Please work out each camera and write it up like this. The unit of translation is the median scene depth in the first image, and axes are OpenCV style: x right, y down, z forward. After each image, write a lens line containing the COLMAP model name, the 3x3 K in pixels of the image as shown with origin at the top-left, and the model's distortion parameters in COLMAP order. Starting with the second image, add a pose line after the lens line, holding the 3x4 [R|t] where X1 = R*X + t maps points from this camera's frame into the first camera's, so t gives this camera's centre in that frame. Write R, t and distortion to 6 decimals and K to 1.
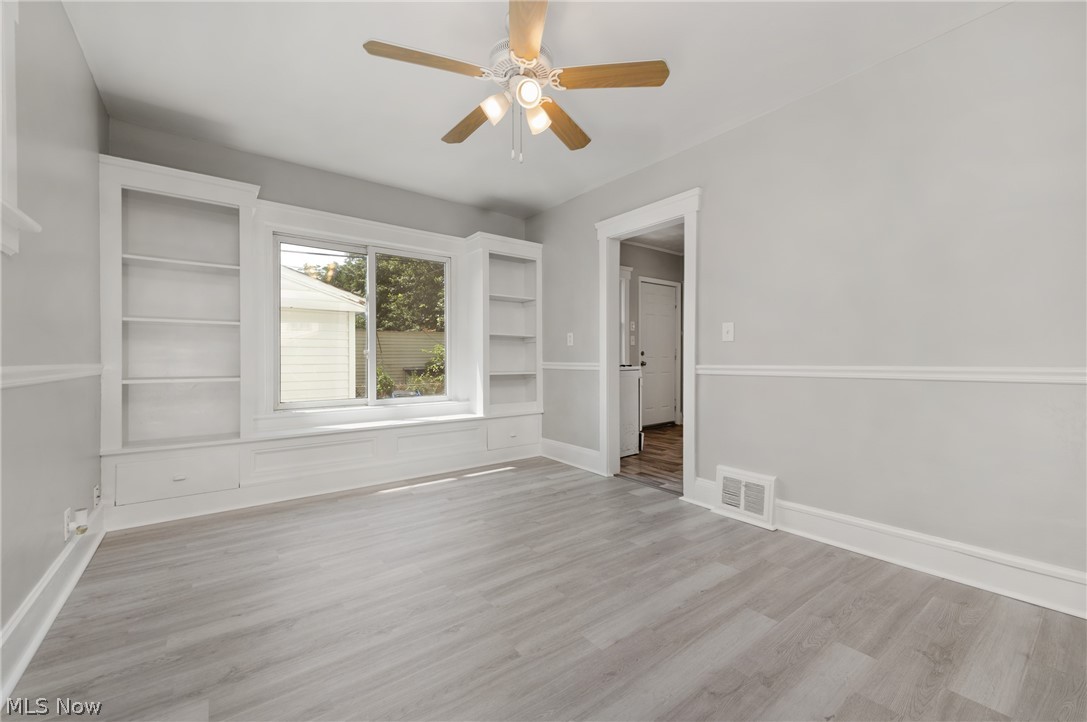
lens RADIAL K [[482.8, 0, 543.5], [0, 482.8, 361.0], [0, 0, 1]] dist [0.001105, 0.000241]
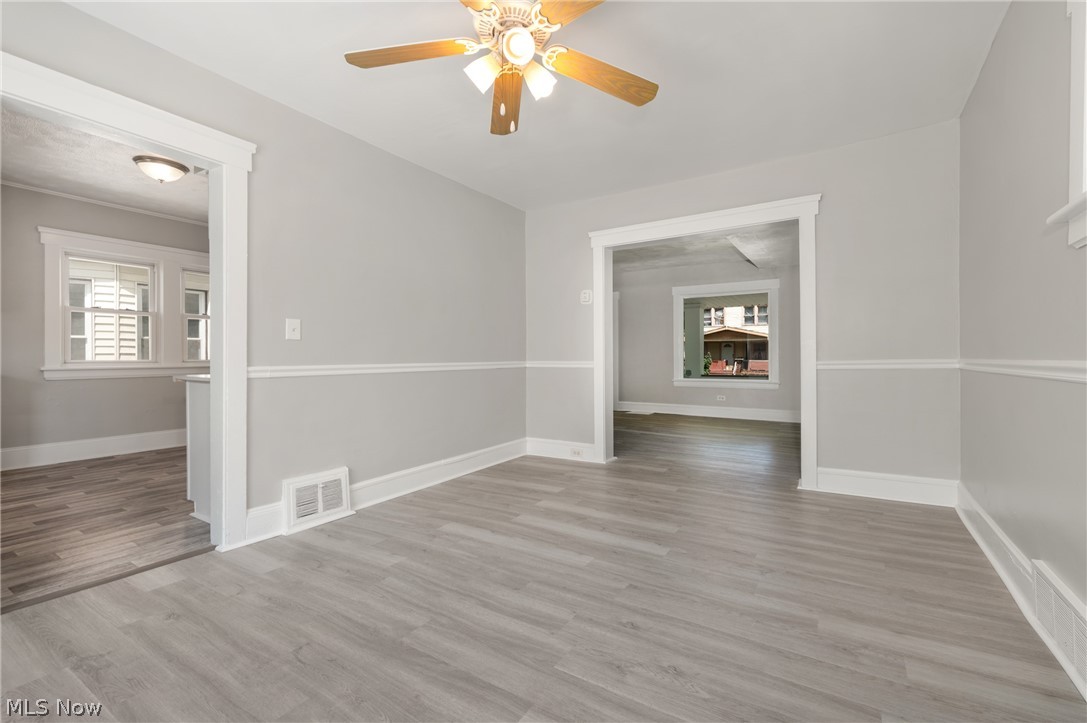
lens RADIAL K [[468.8, 0, 525.0], [0, 468.8, 357.9], [0, 0, 1]] dist [0.009018, -0.000164]
pose [[-0.355349, 0.004750, 0.934722, -0.650737], [0.017548, 0.999845, 0.001590, 0.000675], [-0.934569, 0.016968, -0.355377, 0.987127]]
